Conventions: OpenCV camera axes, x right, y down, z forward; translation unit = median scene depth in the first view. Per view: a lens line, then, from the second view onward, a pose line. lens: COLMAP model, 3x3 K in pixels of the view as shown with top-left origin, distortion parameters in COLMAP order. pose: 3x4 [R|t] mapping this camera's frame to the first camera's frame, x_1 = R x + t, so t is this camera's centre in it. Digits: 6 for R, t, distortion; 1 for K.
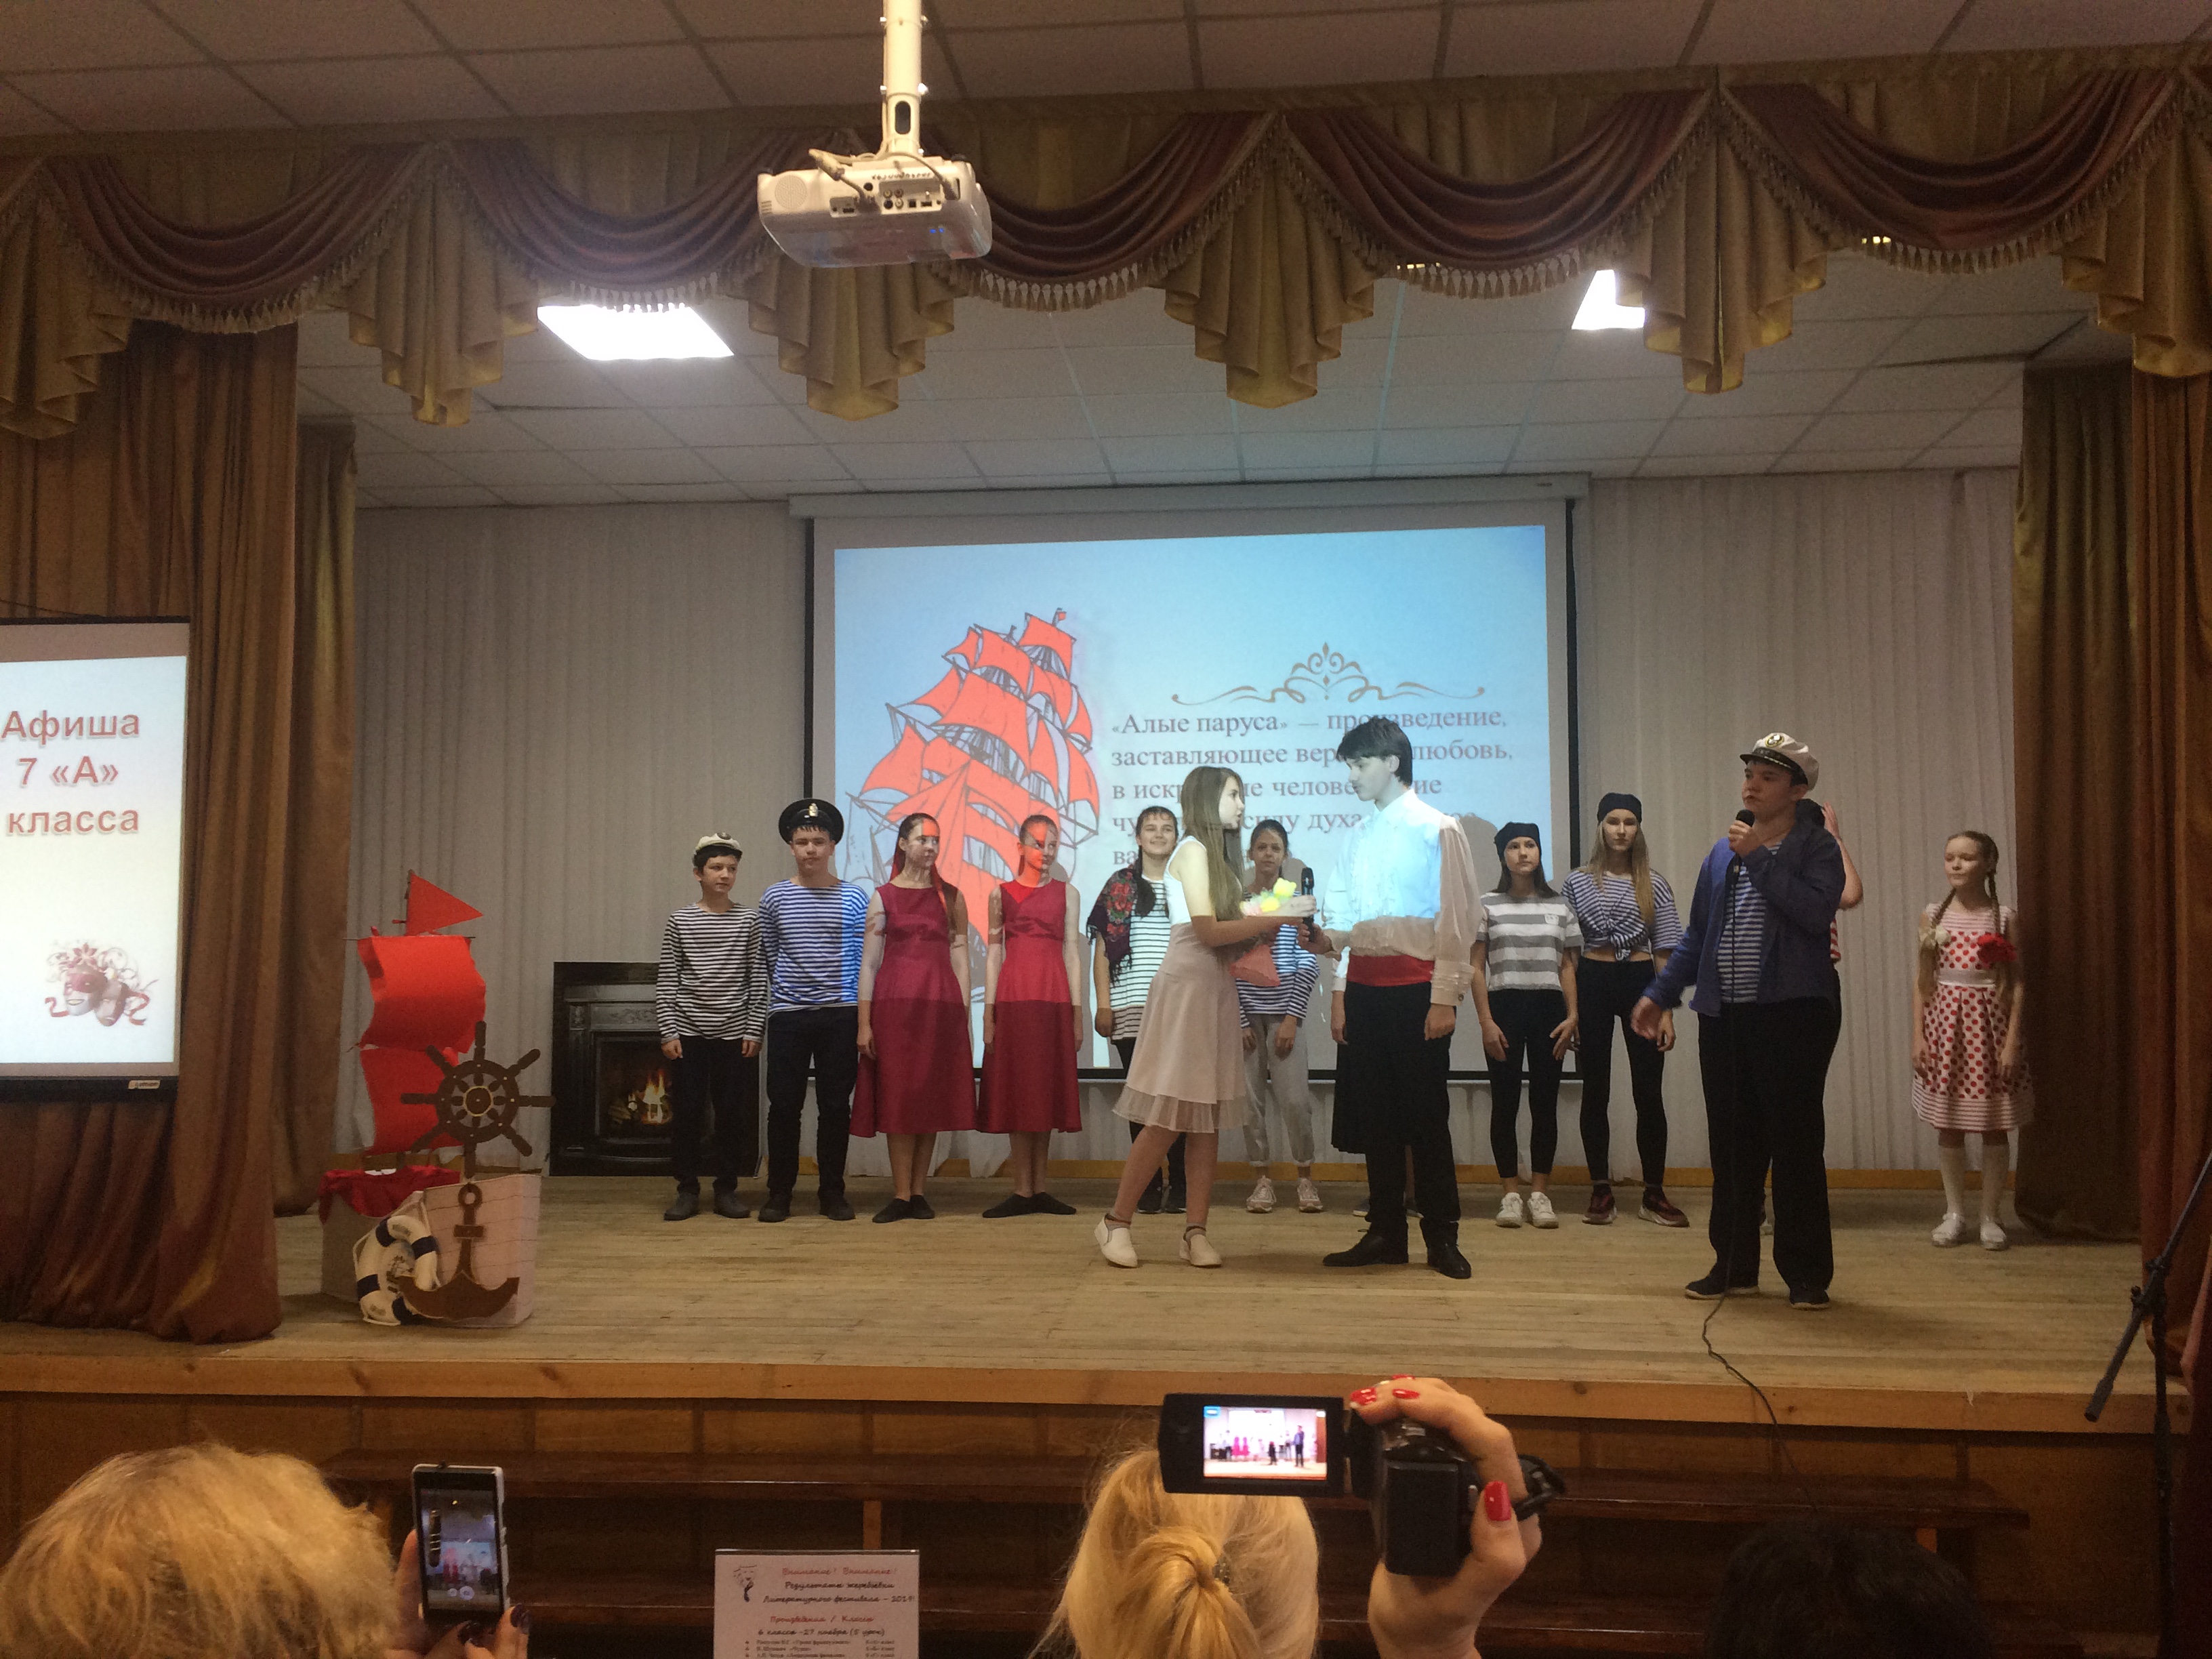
lens RADIAL K [[1915.5, 0, 1117.1], [0, 1915.5, 798.0], [0, 0, 1]] dist [0.037252, -0.034752]
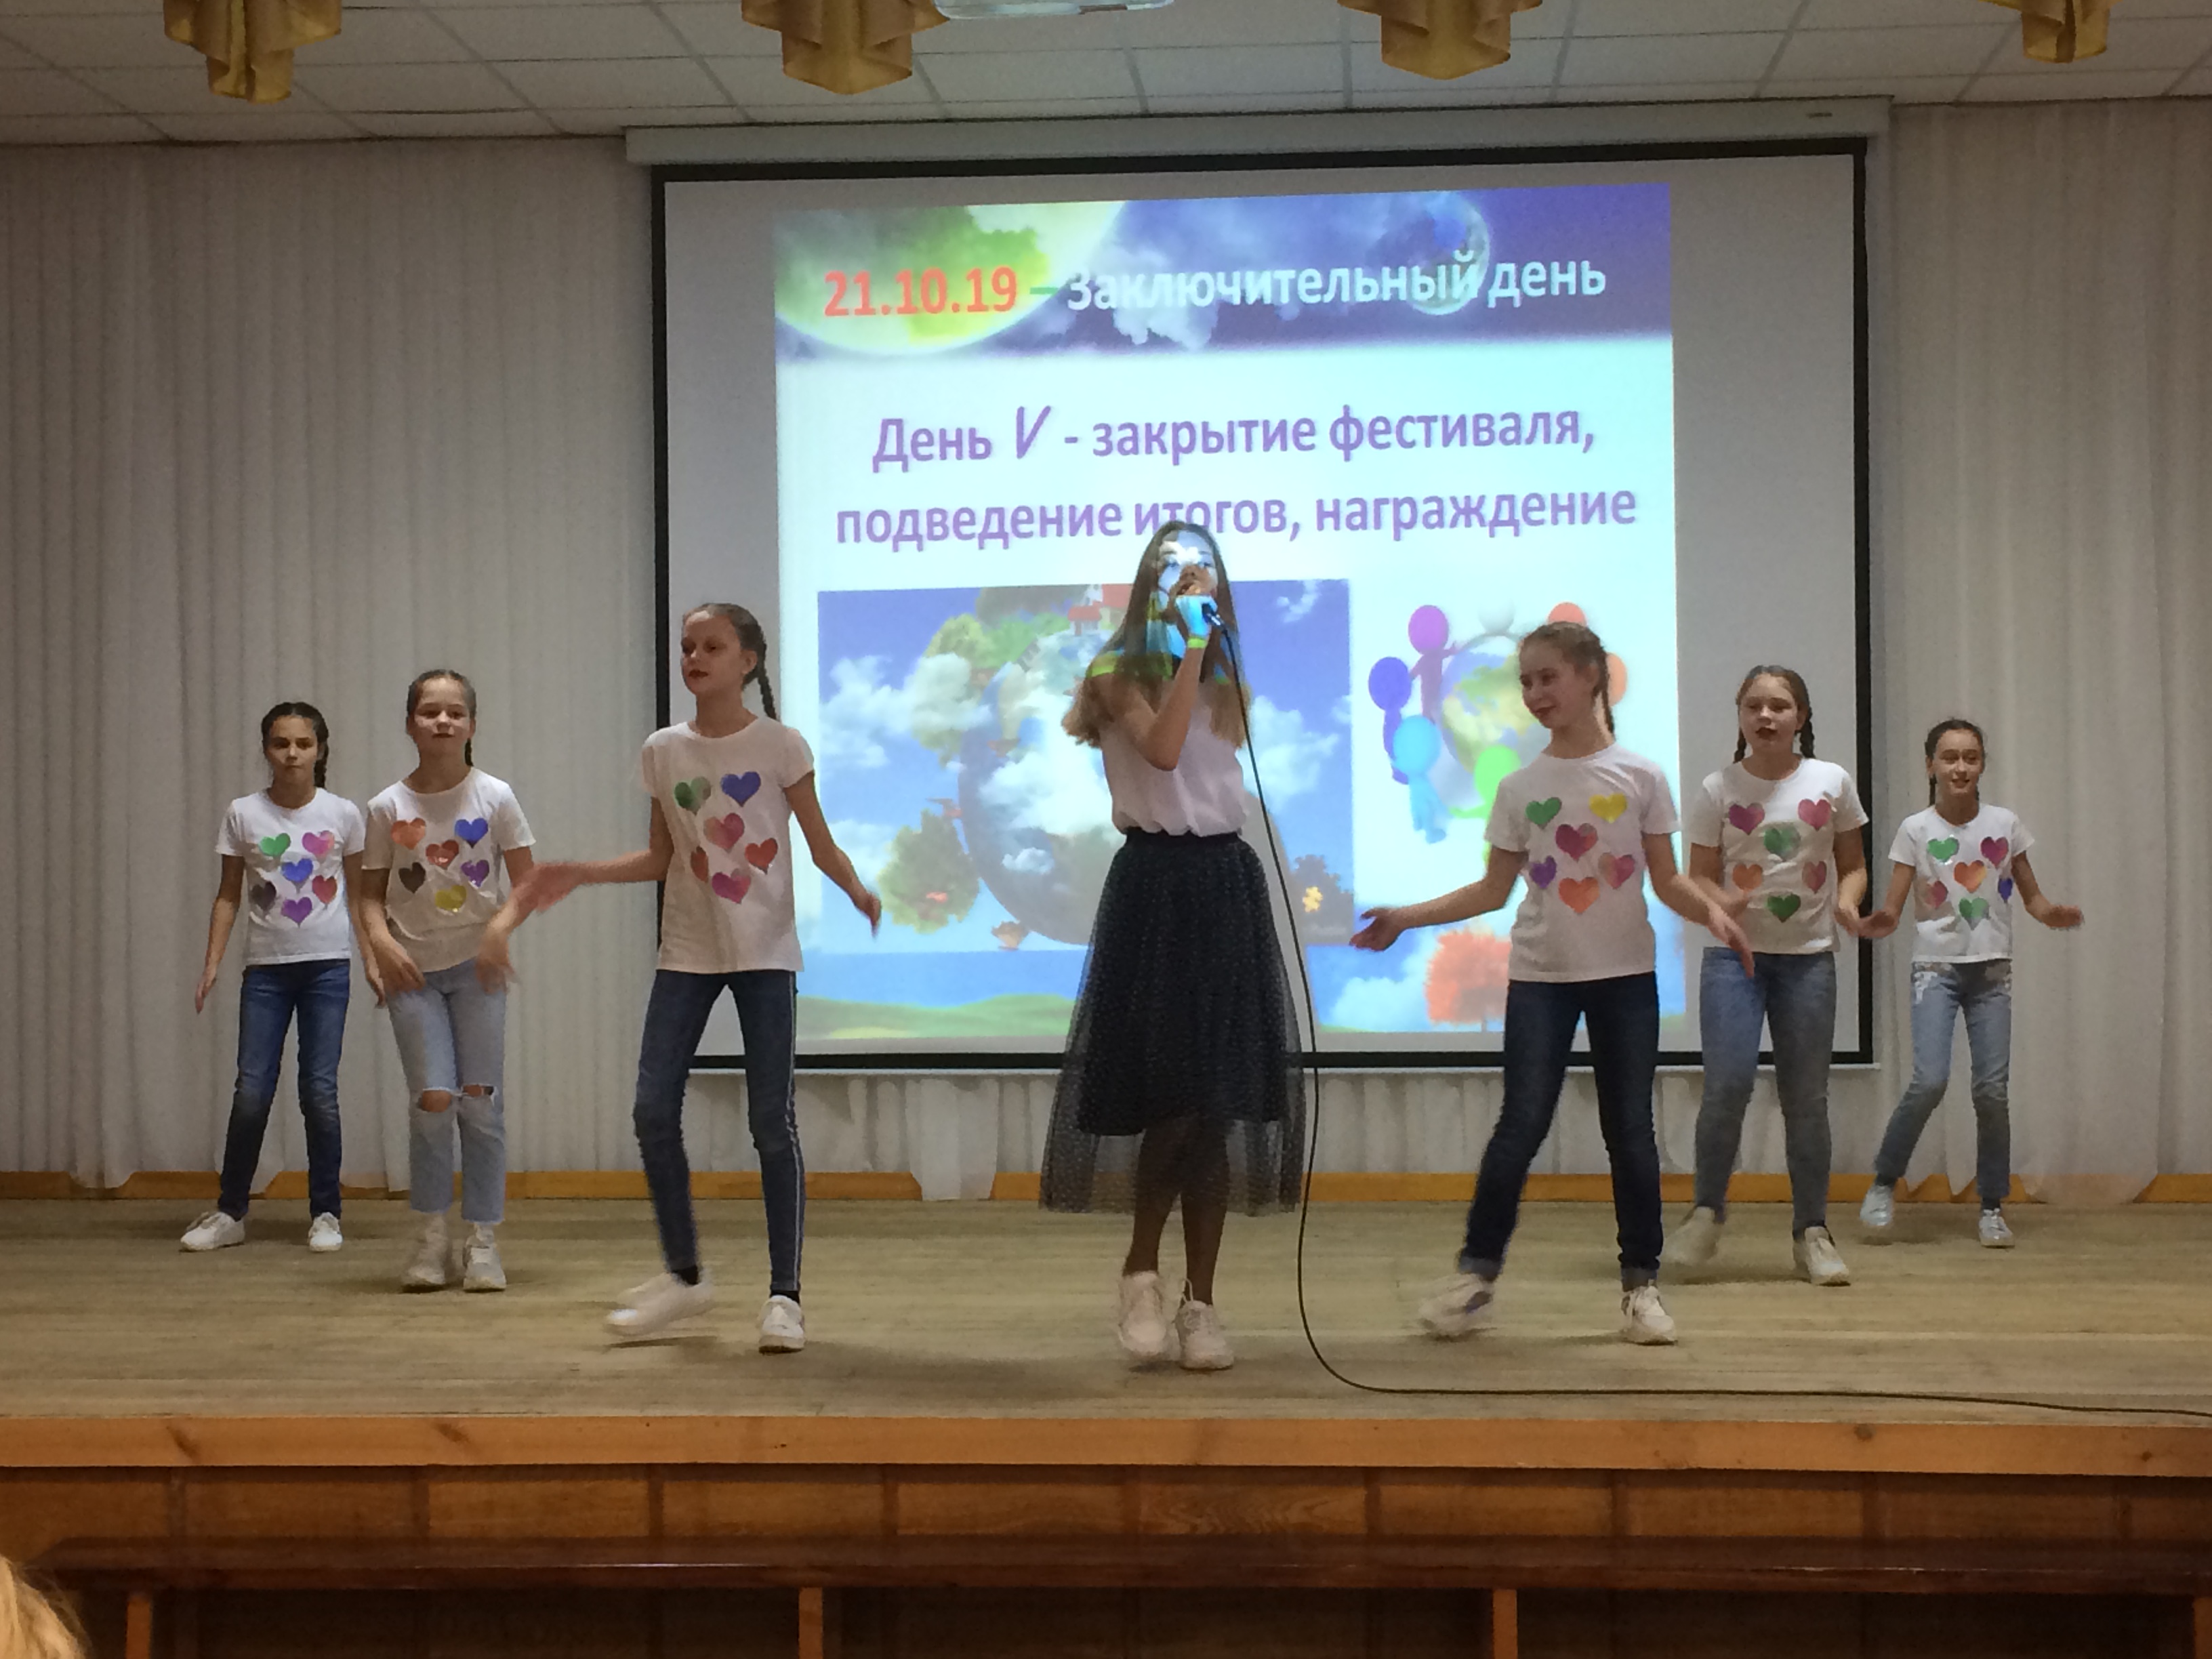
lens RADIAL K [[3475.1, 0, 1122.3], [0, 3475.1, 809.0], [0, 0, 1]] dist [0.016128, 0.000000]
pose [[0.999631, -0.005974, 0.026501, -0.074159], [0.004153, 0.997659, 0.068264, -0.023016], [-0.026846, -0.068128, 0.997315, -0.292594]]
